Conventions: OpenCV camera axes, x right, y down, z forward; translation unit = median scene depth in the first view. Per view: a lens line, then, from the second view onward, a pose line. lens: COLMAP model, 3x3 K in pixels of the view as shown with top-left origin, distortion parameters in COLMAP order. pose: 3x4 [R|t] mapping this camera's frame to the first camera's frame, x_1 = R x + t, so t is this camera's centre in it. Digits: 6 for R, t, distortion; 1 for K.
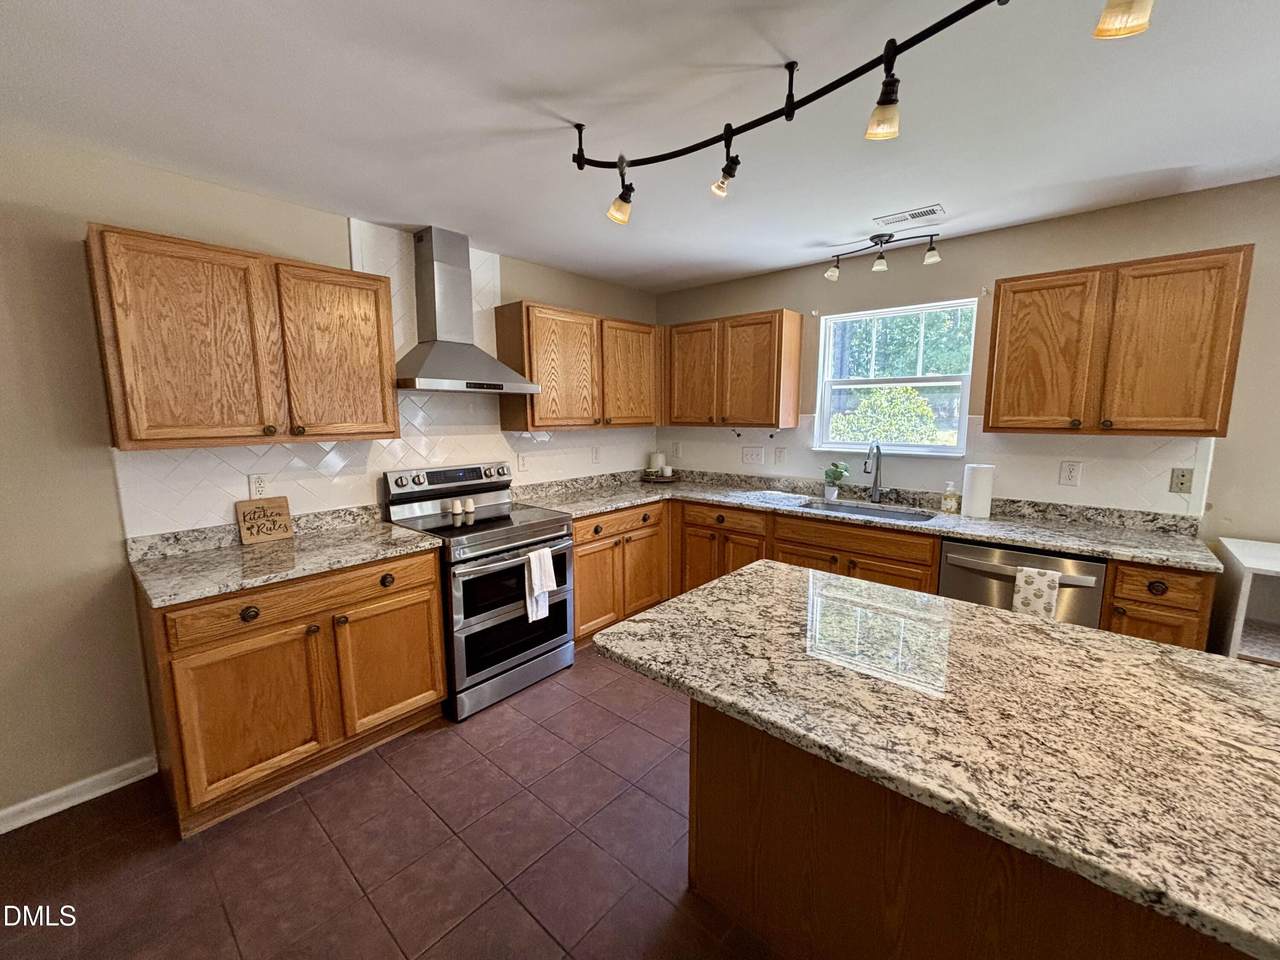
lens RADIAL K [[489.8, 0, 640.0], [0, 489.8, 480.0], [0, 0, 1]] dist [0.008174, 0.000221]
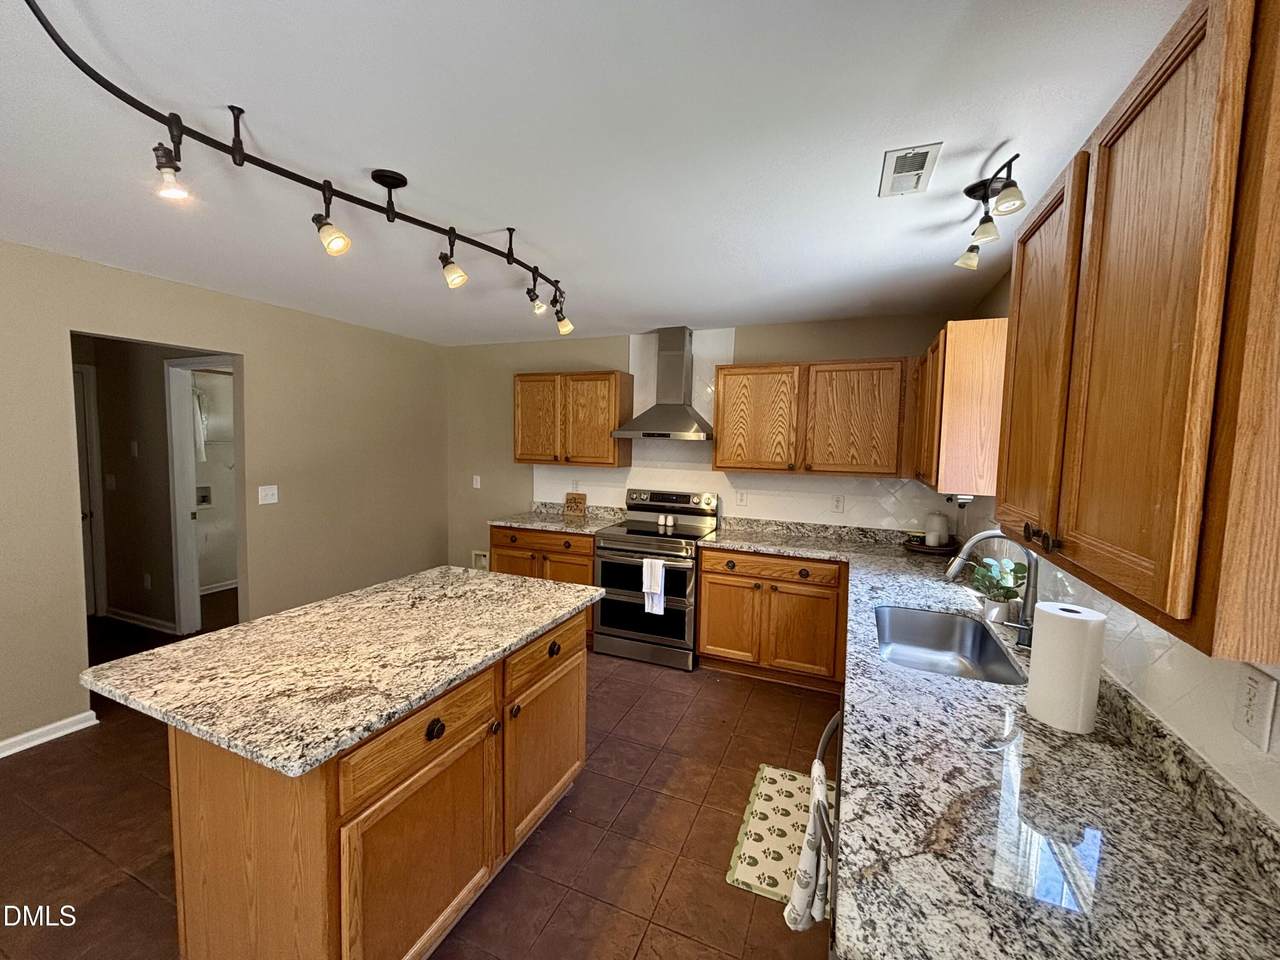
lens RADIAL K [[489.8, 0, 640.0], [0, 489.8, 480.0], [0, 0, 1]] dist [0.008174, 0.000221]
pose [[0.350331, 0.087493, -0.932531, 1.311634], [-0.155114, 0.987299, 0.034358, -0.140442], [0.923693, 0.132611, 0.359453, 0.629567]]
